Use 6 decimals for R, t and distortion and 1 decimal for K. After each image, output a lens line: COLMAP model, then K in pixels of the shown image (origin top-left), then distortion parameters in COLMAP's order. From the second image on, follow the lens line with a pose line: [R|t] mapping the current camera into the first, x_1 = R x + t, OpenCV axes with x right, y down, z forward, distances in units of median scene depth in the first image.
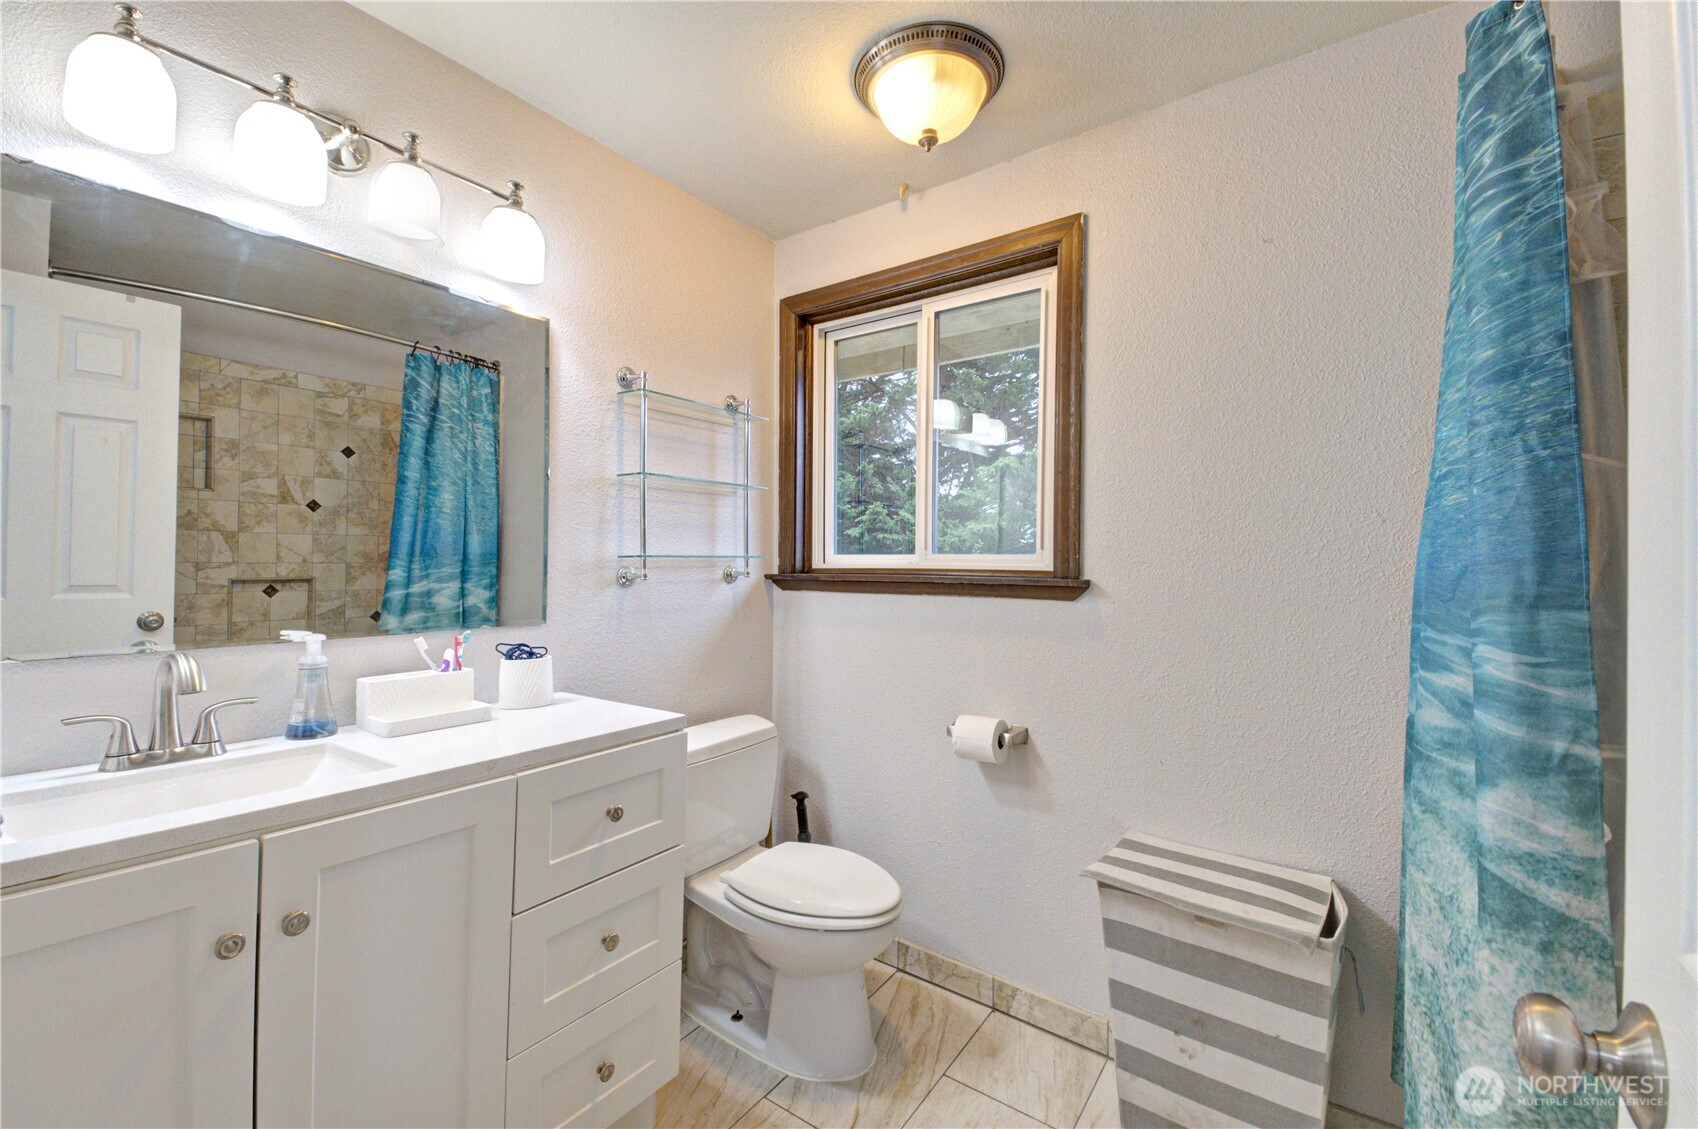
lens RADIAL K [[706.1, 0, 843.4], [0, 706.1, 560.6], [0, 0, 1]] dist [0.065238, -0.030104]
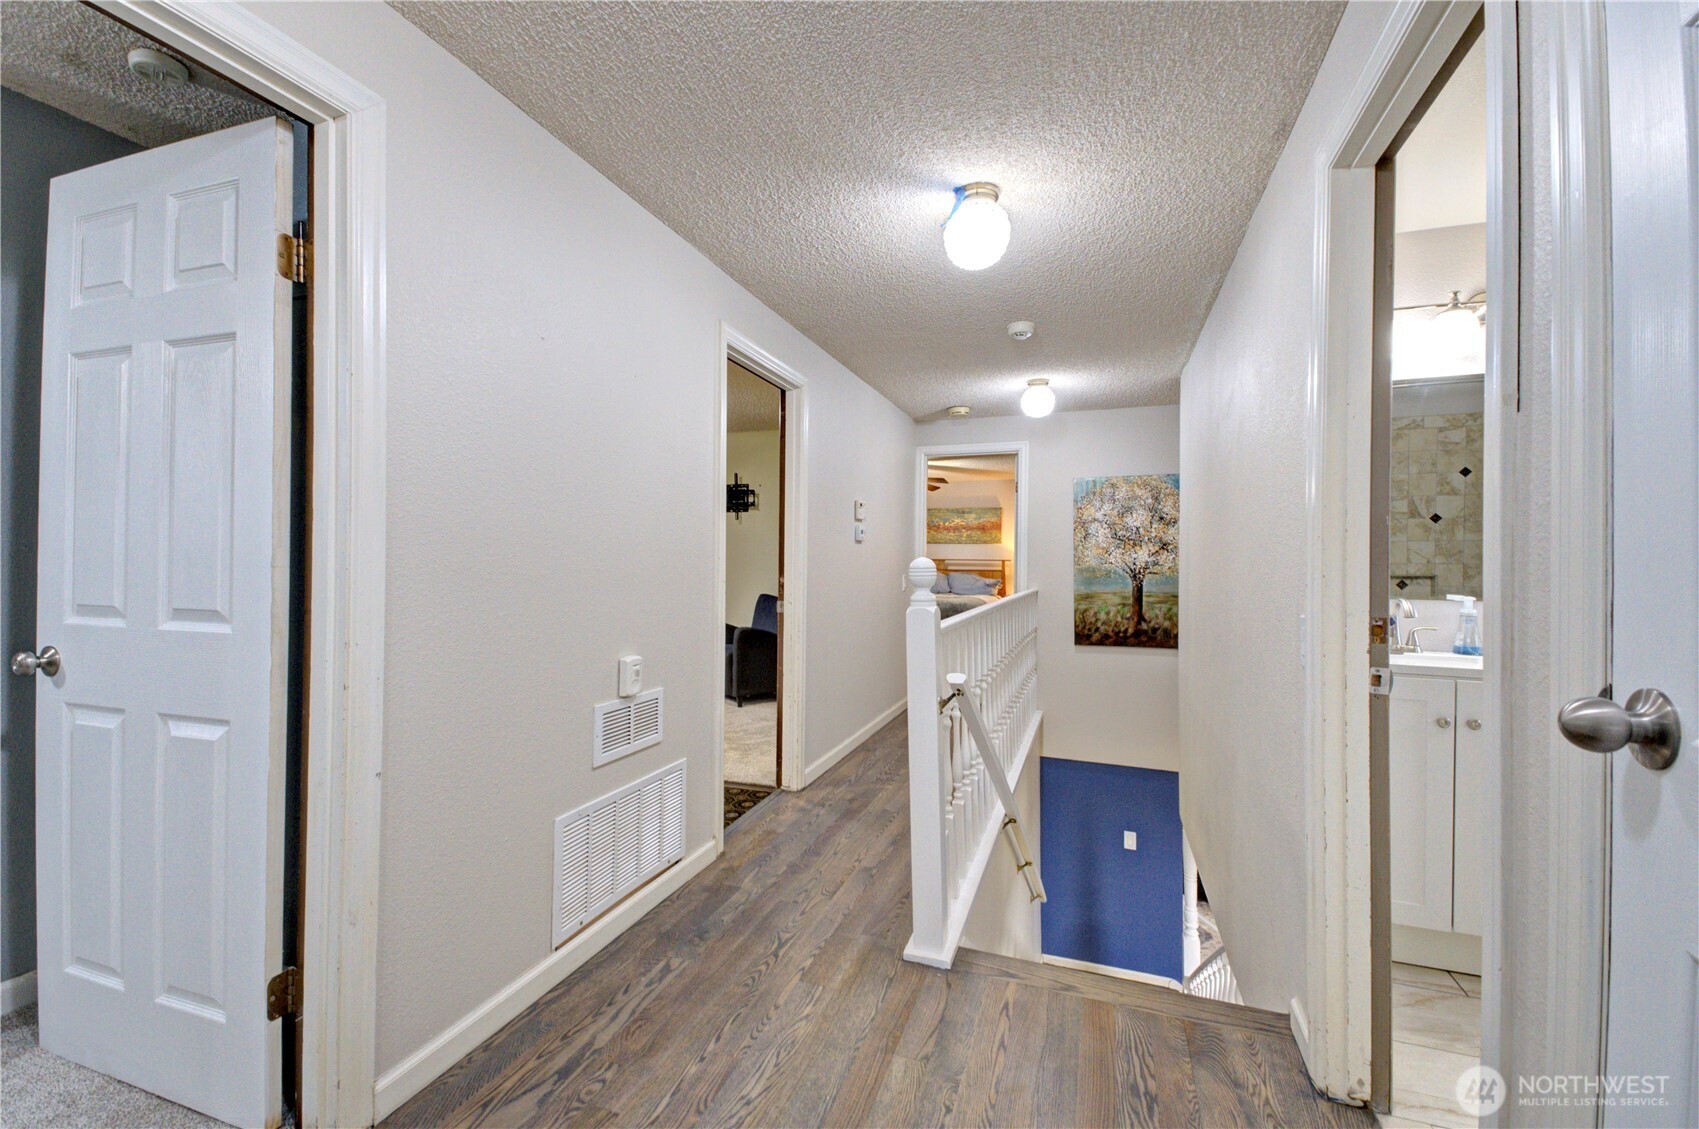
lens RADIAL K [[706.5, 0, 843.9], [0, 706.5, 560.6], [0, 0, 1]] dist [0.065238, -0.030104]
pose [[0.279655, -0.006989, -0.960075, 0.200533], [-0.003337, 0.999960, -0.008251, 0.012038], [0.960095, 0.005511, 0.279621, -0.349487]]
